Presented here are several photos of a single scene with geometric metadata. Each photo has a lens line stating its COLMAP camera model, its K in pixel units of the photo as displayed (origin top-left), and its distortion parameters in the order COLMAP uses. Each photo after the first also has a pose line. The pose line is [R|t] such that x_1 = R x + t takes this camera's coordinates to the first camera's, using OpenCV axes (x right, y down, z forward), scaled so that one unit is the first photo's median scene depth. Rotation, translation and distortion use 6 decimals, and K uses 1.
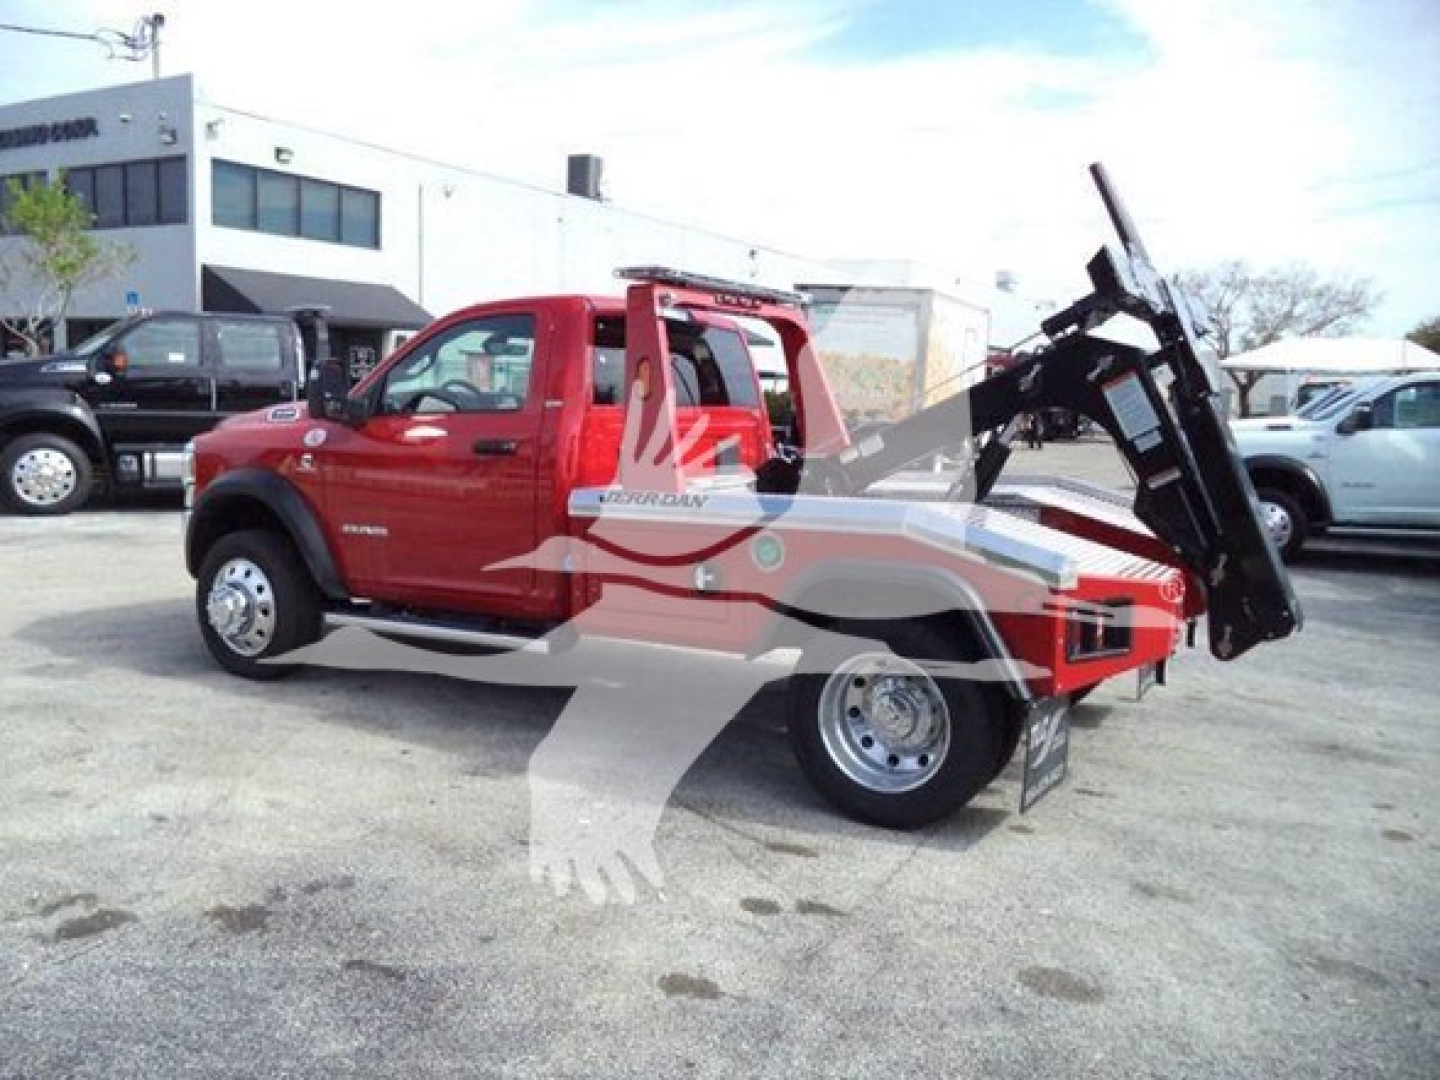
lens RADIAL K [[1205.3, 0, 720.0], [0, 1205.3, 540.0], [0, 0, 1]] dist [-0.042102, 0.008267]
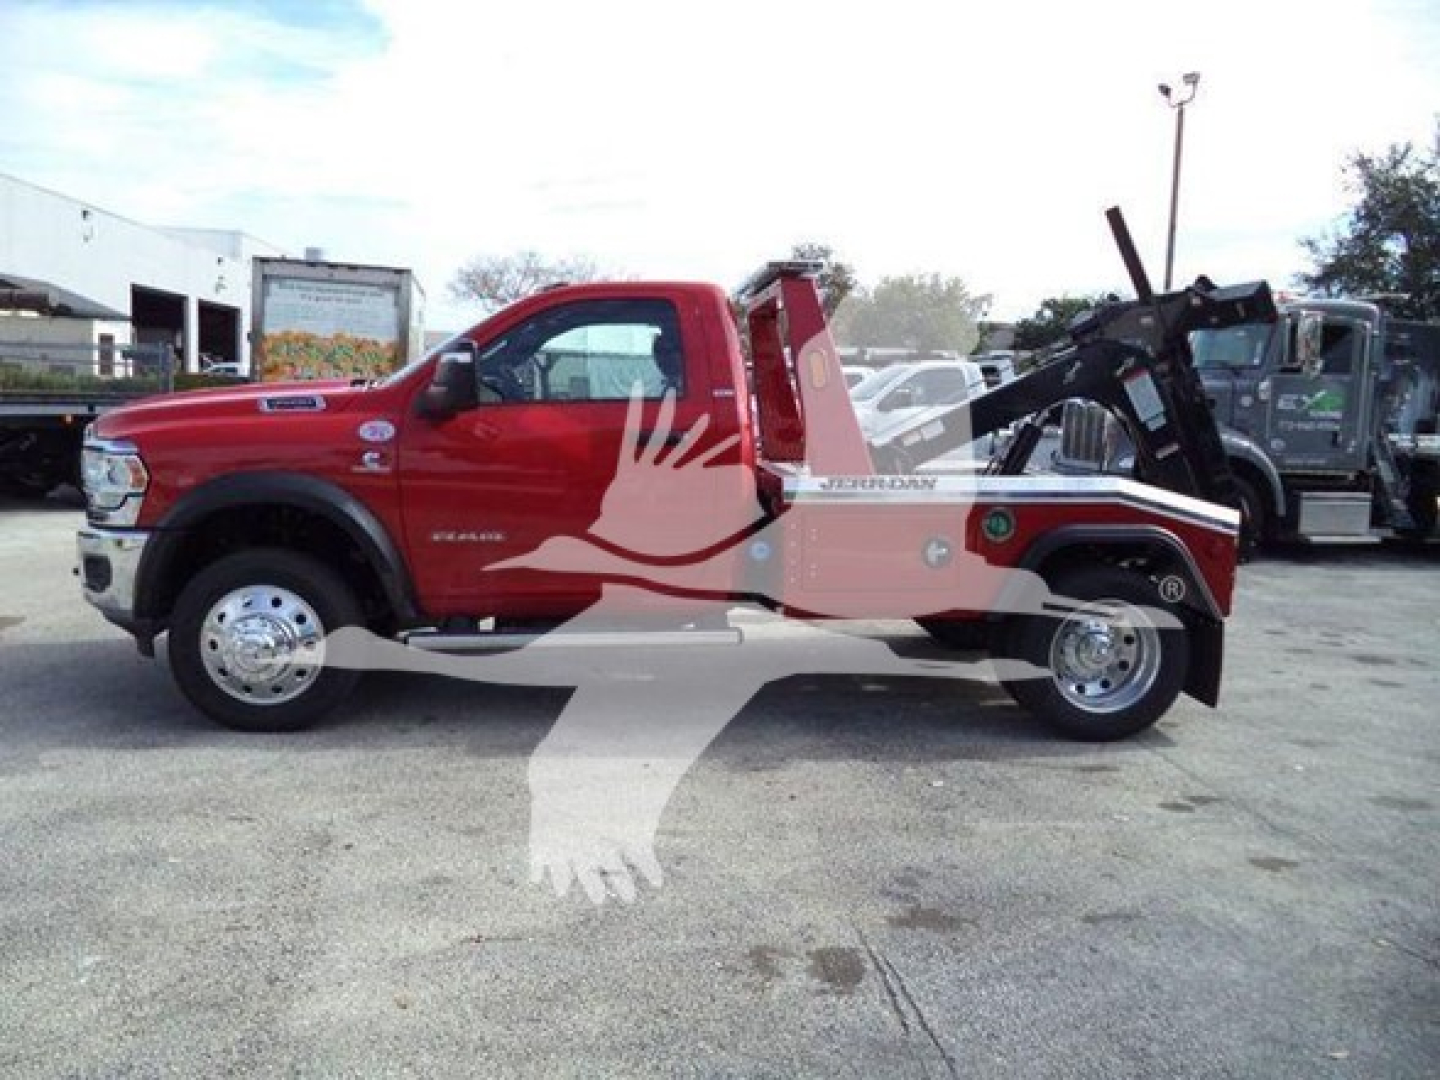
lens RADIAL K [[1205.3, 0, 720.0], [0, 1205.3, 540.0], [0, 0, 1]] dist [-0.042102, 0.008267]
pose [[0.811740, -0.072420, 0.579511, -0.788515], [0.062612, 0.997354, 0.036934, -0.032348], [-0.580653, 0.006303, 0.814127, 0.208052]]
